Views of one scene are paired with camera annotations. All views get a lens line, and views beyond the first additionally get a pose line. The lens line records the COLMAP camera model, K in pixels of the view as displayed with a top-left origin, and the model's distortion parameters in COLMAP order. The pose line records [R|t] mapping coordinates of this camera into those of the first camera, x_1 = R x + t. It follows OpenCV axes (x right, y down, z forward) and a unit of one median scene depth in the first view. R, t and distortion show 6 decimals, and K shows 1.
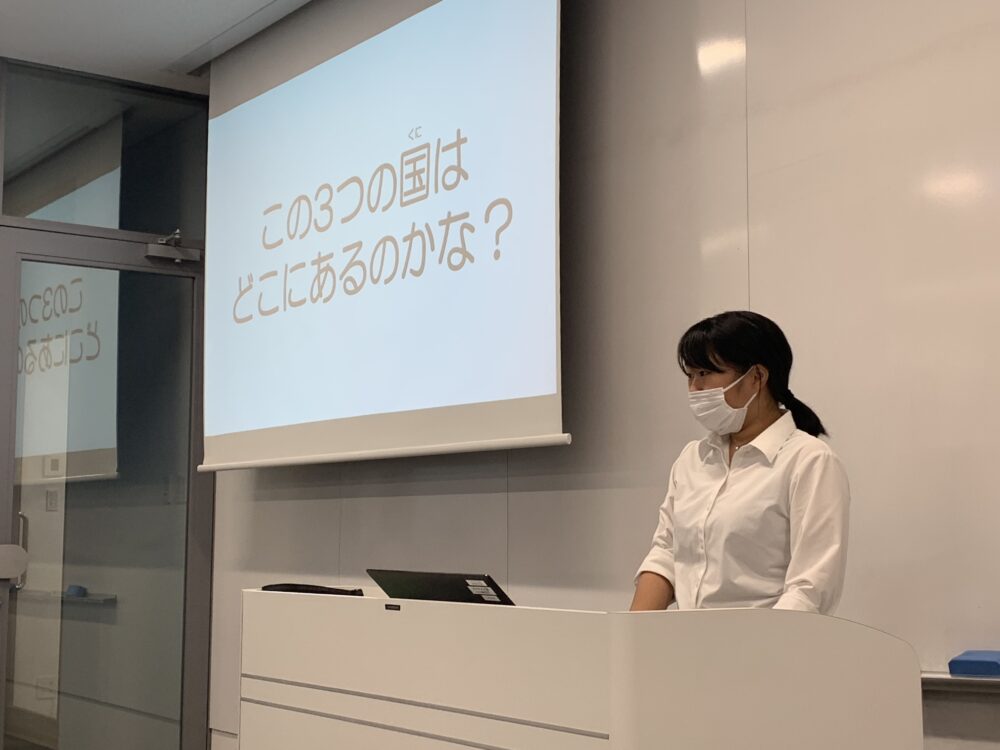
lens RADIAL K [[1486.9, 0, 500.0], [0, 1486.9, 375.0], [0, 0, 1]] dist [-0.390884, 0.014170]
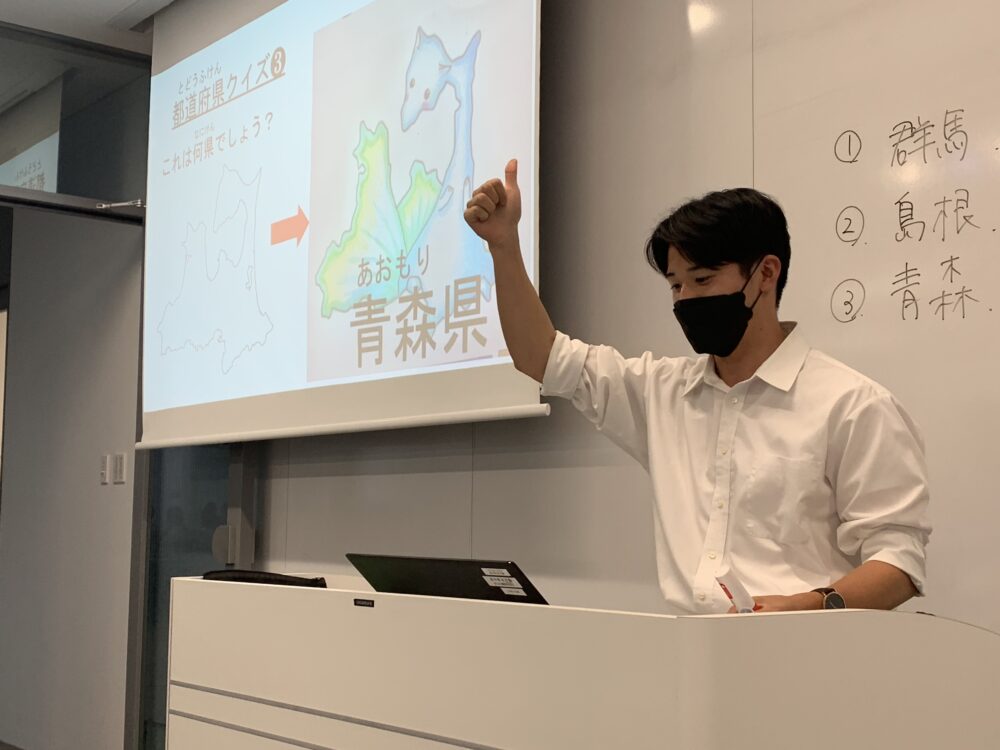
lens RADIAL K [[1532.7, 0, 500.0], [0, 1532.7, 375.0], [0, 0, 1]] dist [0.017054, -1.971896]
pose [[0.999538, 0.009716, 0.028814, -0.024007], [-0.010121, 0.999851, 0.013956, 0.023239], [-0.028674, -0.014241, 0.999487, 0.171549]]
